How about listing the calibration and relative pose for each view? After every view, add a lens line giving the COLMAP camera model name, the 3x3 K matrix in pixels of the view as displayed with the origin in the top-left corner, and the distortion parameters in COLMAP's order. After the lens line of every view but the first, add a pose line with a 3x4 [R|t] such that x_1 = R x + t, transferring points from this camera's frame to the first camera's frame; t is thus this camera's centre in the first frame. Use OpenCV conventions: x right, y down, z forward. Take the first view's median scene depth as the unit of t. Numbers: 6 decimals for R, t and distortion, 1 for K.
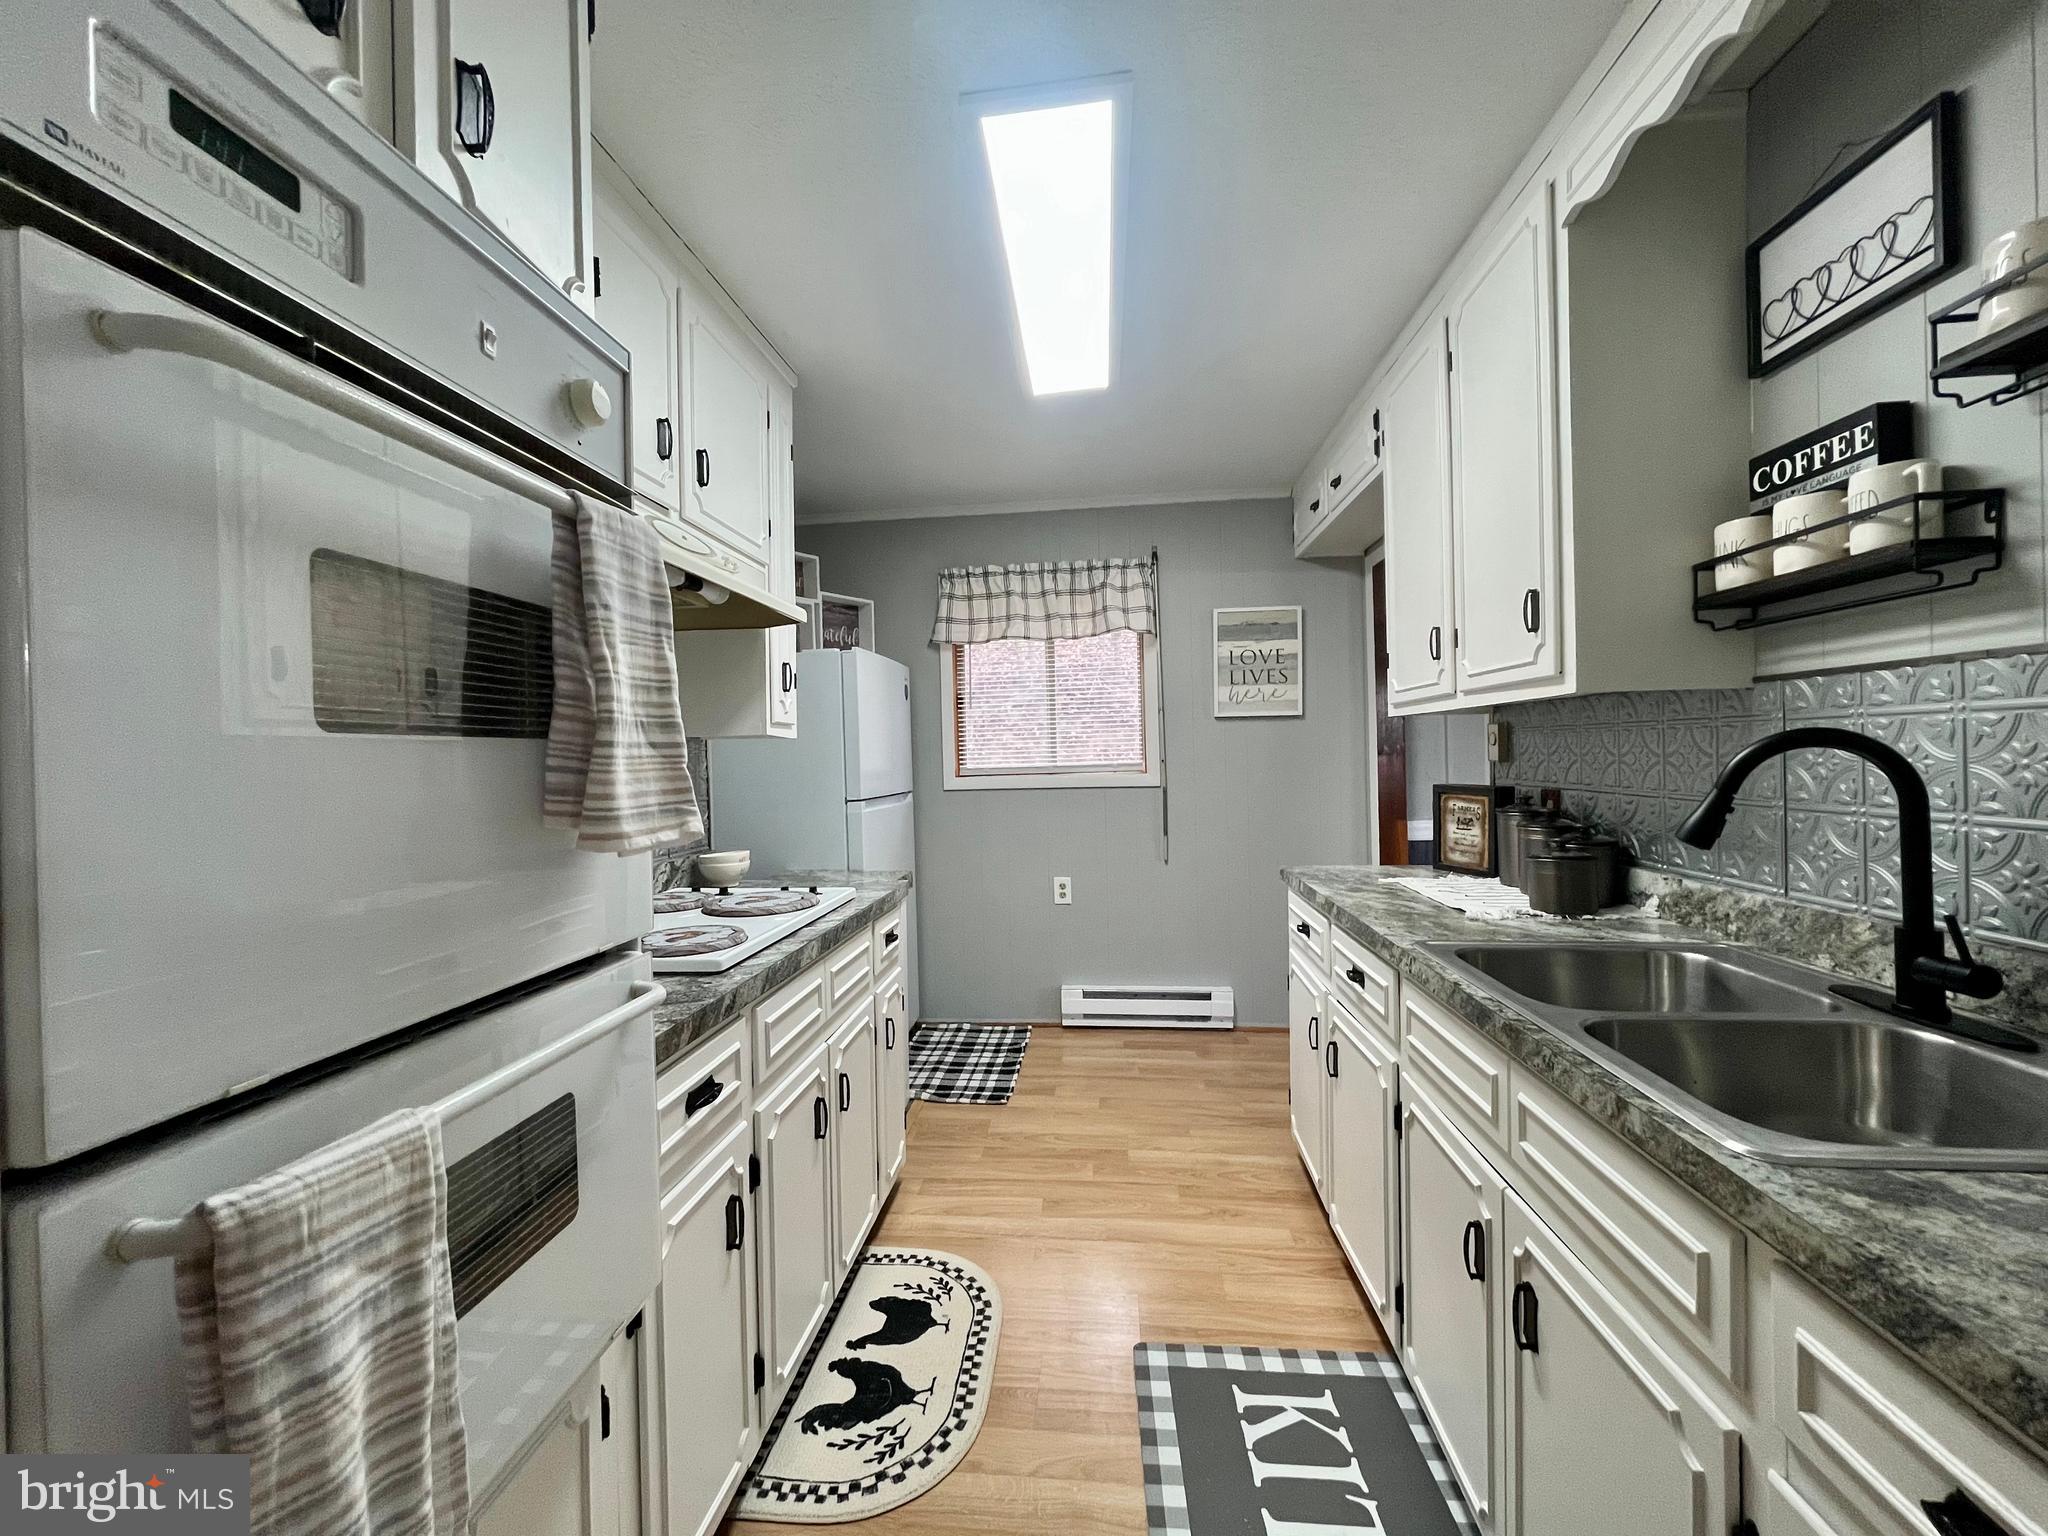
lens RADIAL K [[825.1, 0, 1026.1], [0, 825.1, 759.4], [0, 0, 1]] dist [-0.003858, -0.000021]
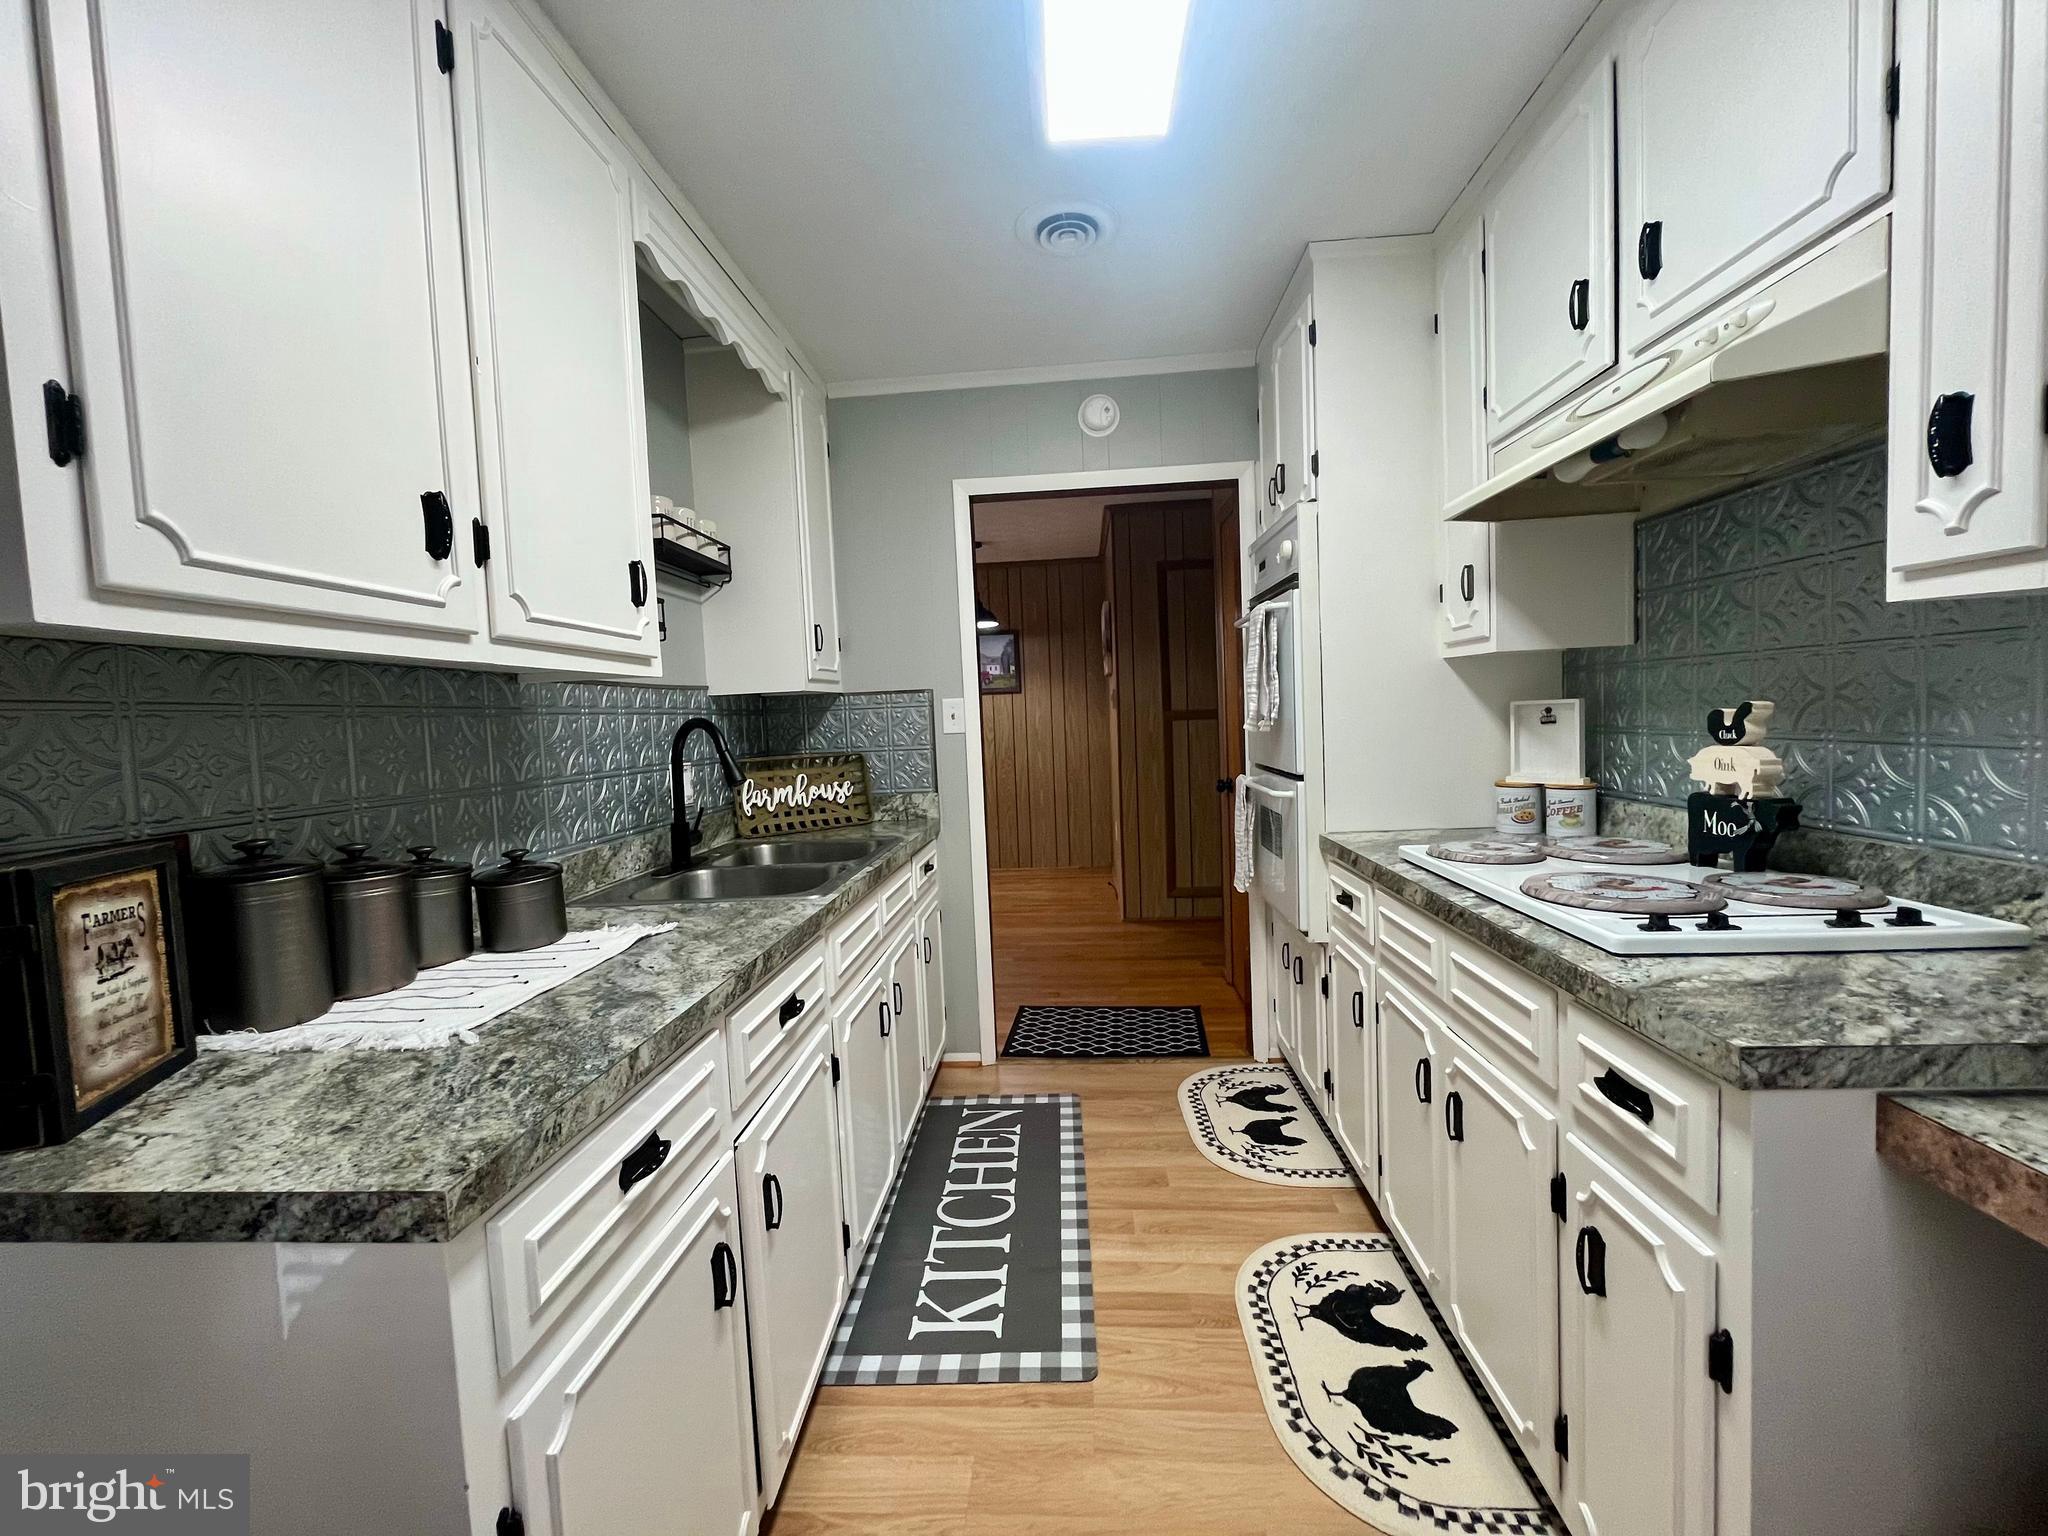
lens RADIAL K [[825.1, 0, 1013.1], [0, 825.1, 762.0], [0, 0, 1]] dist [-0.003858, -0.000021]
pose [[-0.997390, 0.069179, -0.020673, 0.209298], [0.067741, 0.995674, 0.063600, -0.005405], [0.024984, 0.062033, -0.997761, 1.972936]]
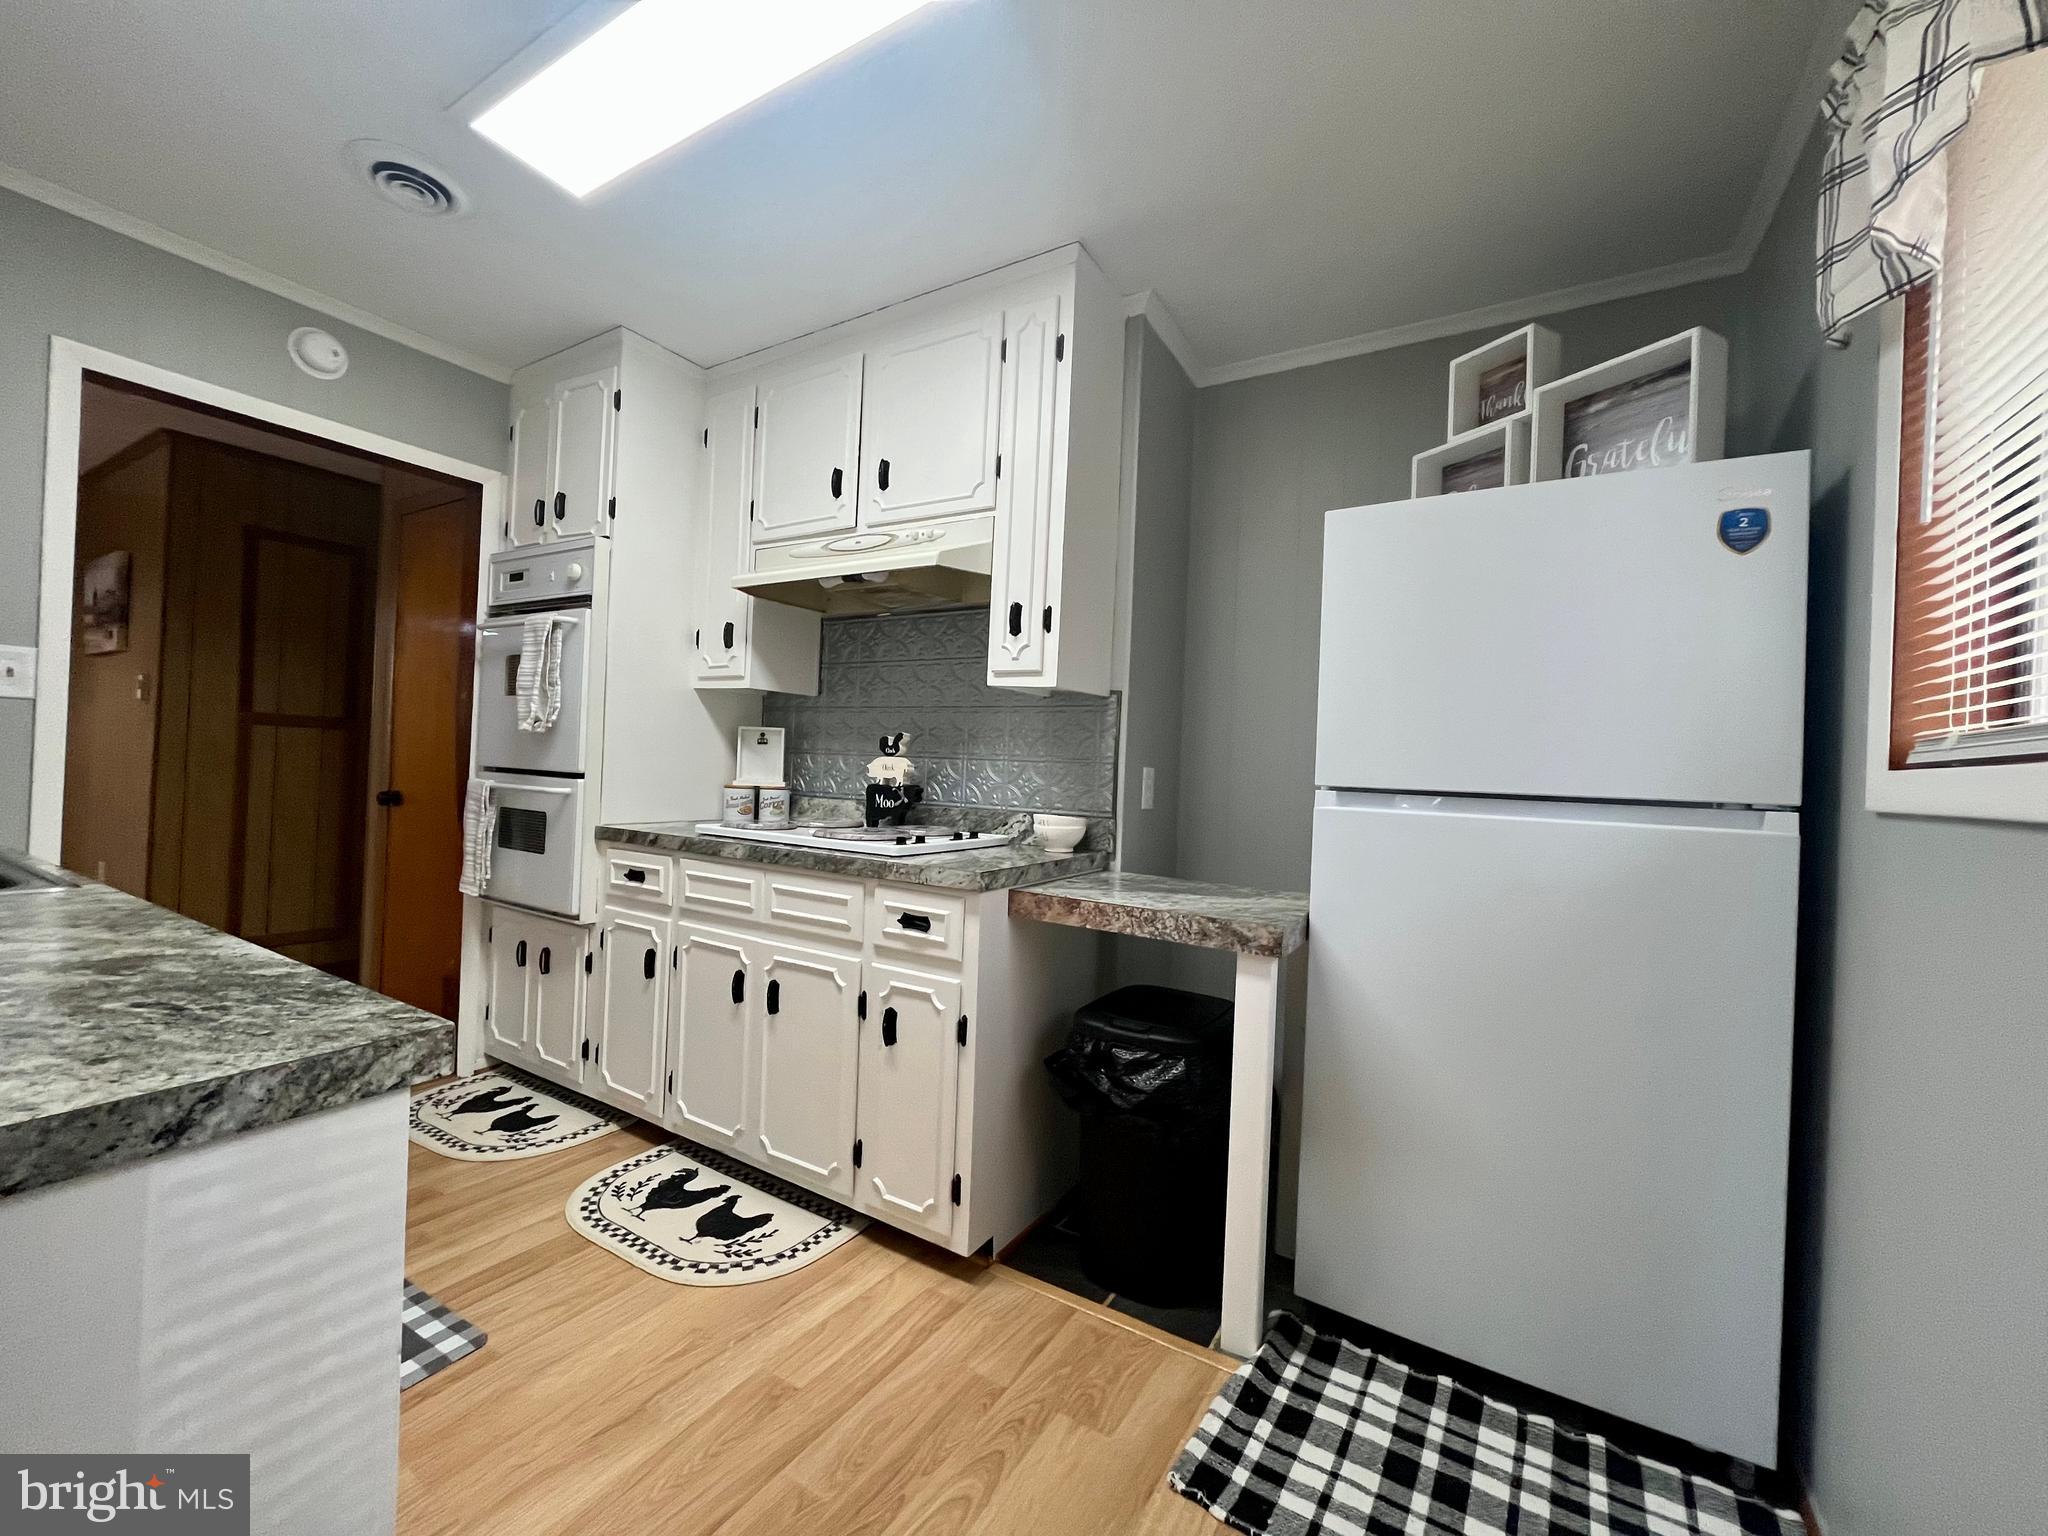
lens RADIAL K [[825.1, 0, 1019.2], [0, 825.1, 764.1], [0, 0, 1]] dist [-0.003858, -0.000021]
pose [[-0.435066, 0.004889, -0.900385, 0.730483], [-0.035193, 0.999129, 0.022430, 0.054765], [0.899711, 0.041445, -0.434515, 2.017213]]
